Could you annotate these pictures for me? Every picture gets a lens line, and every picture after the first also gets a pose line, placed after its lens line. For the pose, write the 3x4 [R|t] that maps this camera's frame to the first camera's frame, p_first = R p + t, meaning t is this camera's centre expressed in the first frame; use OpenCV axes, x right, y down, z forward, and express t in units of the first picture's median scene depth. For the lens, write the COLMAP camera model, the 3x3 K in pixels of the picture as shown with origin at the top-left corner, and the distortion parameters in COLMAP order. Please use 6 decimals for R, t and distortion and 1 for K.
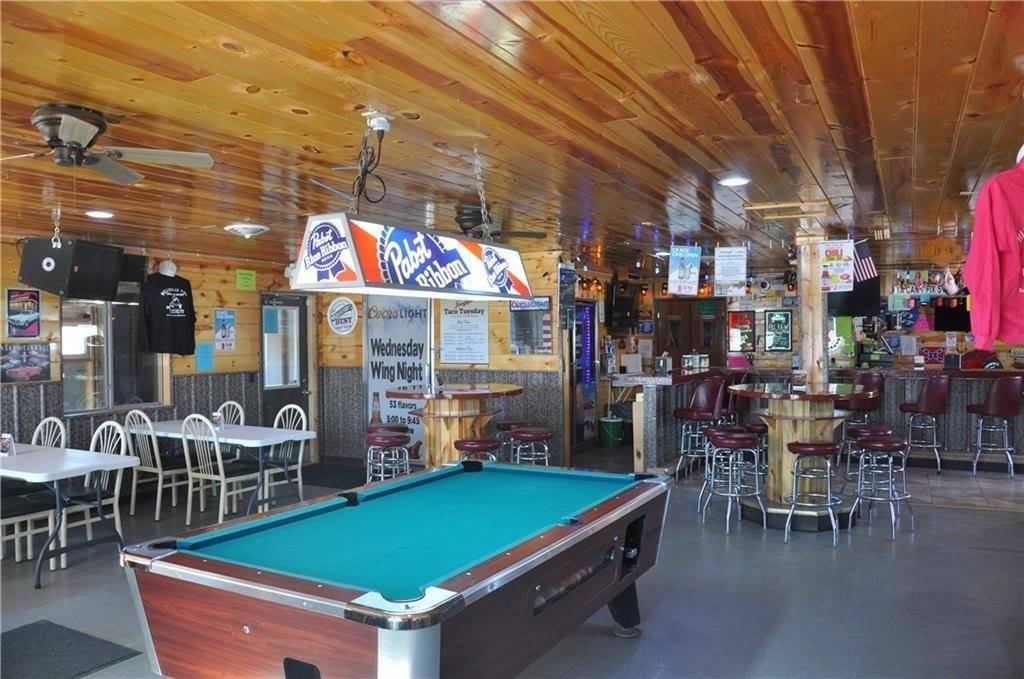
lens RADIAL K [[788.7, 0, 513.2], [0, 788.7, 355.7], [0, 0, 1]] dist [-0.157864, 0.103767]
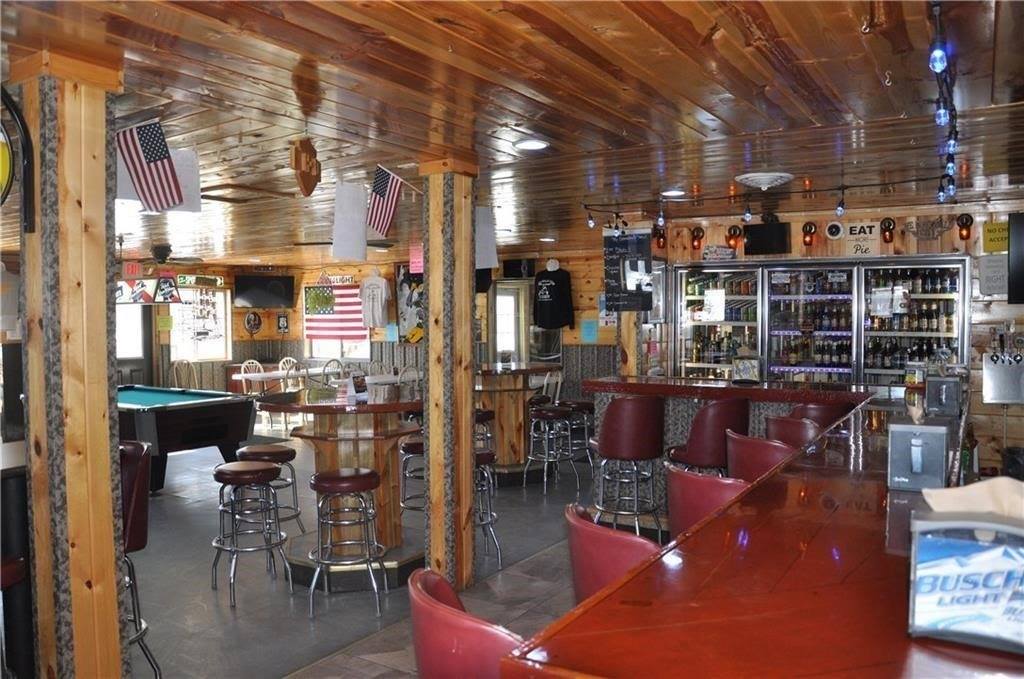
lens RADIAL K [[788.7, 0, 513.2], [0, 788.7, 355.7], [0, 0, 1]] dist [-0.157864, 0.103767]
pose [[-0.077008, 0.061531, -0.995130, 0.874616], [-0.016190, 0.997885, 0.062954, -0.036937], [0.996899, 0.020959, -0.075849, 0.955571]]
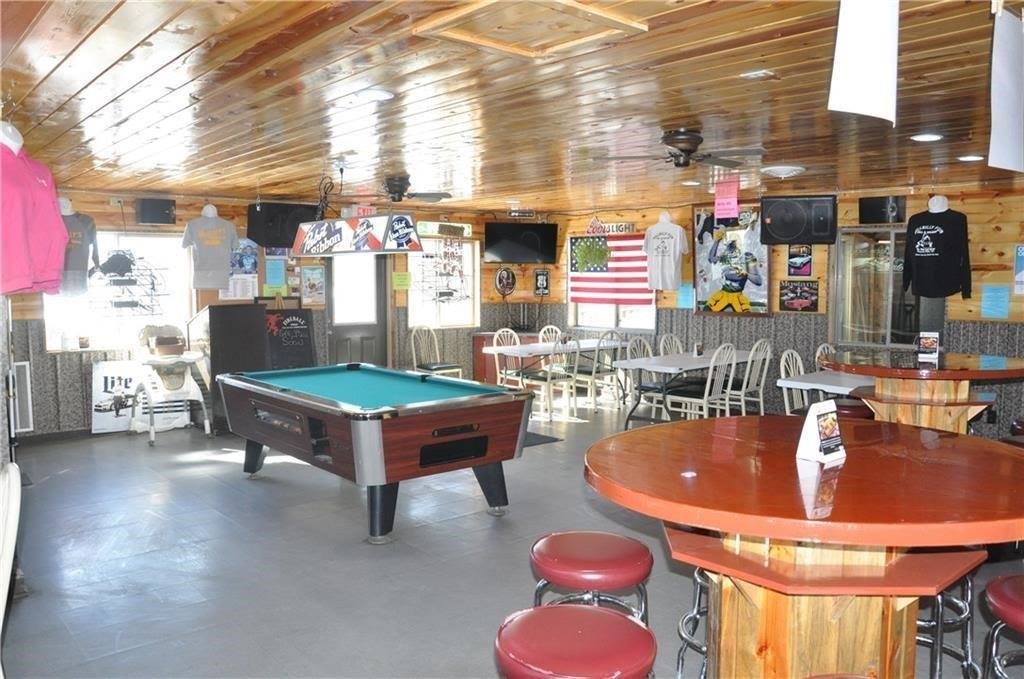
lens RADIAL K [[788.7, 0, 513.2], [0, 788.7, 355.7], [0, 0, 1]] dist [-0.157864, 0.103767]
pose [[-0.359111, 0.104406, -0.927436, 0.555624], [-0.016705, 0.992845, 0.118238, -0.028259], [0.933145, 0.057953, -0.354798, 0.785818]]
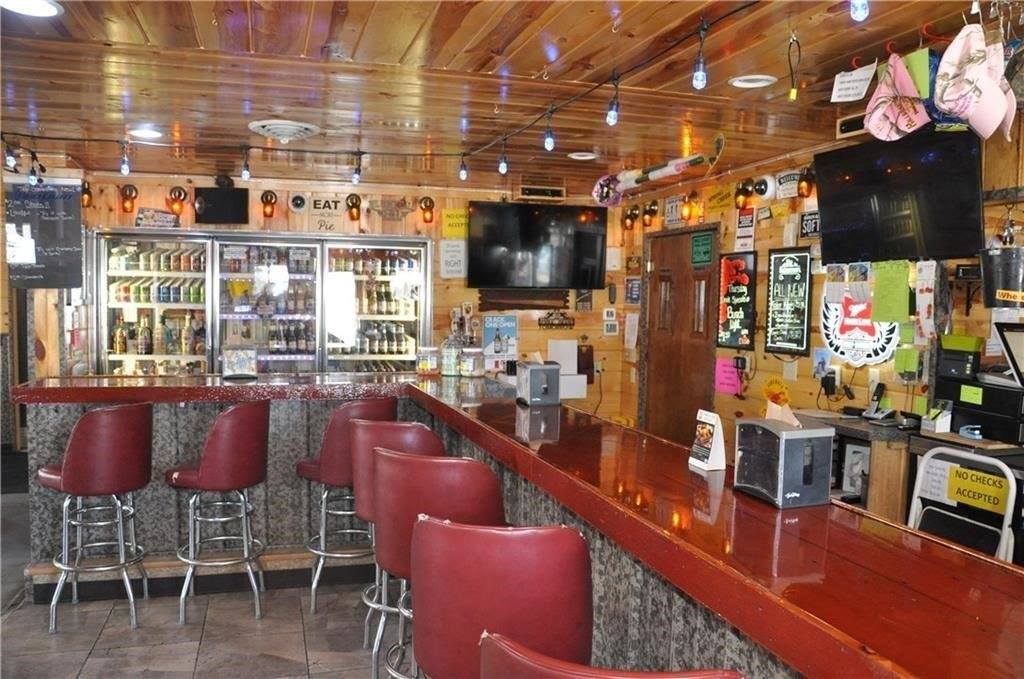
lens RADIAL K [[788.7, 0, 513.2], [0, 788.7, 355.7], [0, 0, 1]] dist [-0.157864, 0.103767]
pose [[0.703502, 0.070891, -0.707149, 0.719223], [-0.039103, 0.997366, 0.061084, -0.031753], [0.709616, -0.015321, 0.704422, 0.861039]]
